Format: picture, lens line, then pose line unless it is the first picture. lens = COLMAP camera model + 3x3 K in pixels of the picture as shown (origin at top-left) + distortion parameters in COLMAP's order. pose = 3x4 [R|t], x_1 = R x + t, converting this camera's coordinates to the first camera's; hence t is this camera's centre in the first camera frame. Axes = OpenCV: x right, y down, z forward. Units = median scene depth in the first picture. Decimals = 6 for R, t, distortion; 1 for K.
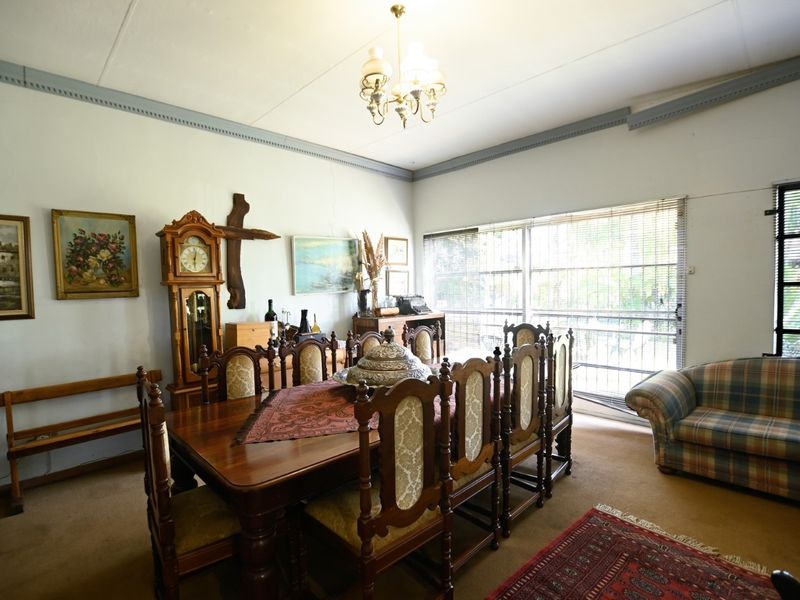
lens RADIAL K [[390.9, 0, 404.2], [0, 390.9, 302.0], [0, 0, 1]] dist [-0.029272, 0.002603]
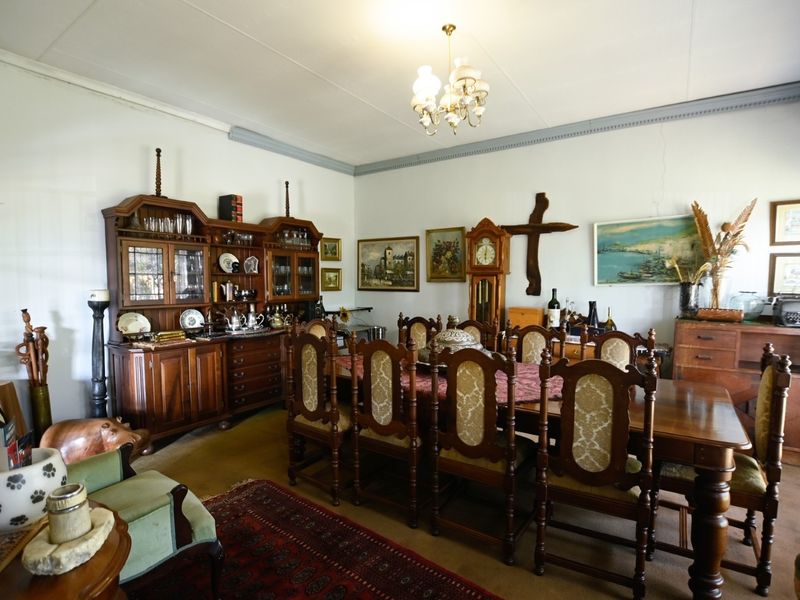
lens RADIAL K [[409.2, 0, 405.9], [0, 409.2, 302.7], [0, 0, 1]] dist [-0.020106, -0.000185]
pose [[0.210453, 0.078022, -0.974486, 0.772203], [-0.042779, 0.996590, 0.070554, -0.033937], [0.976668, 0.026839, 0.213073, 0.437717]]
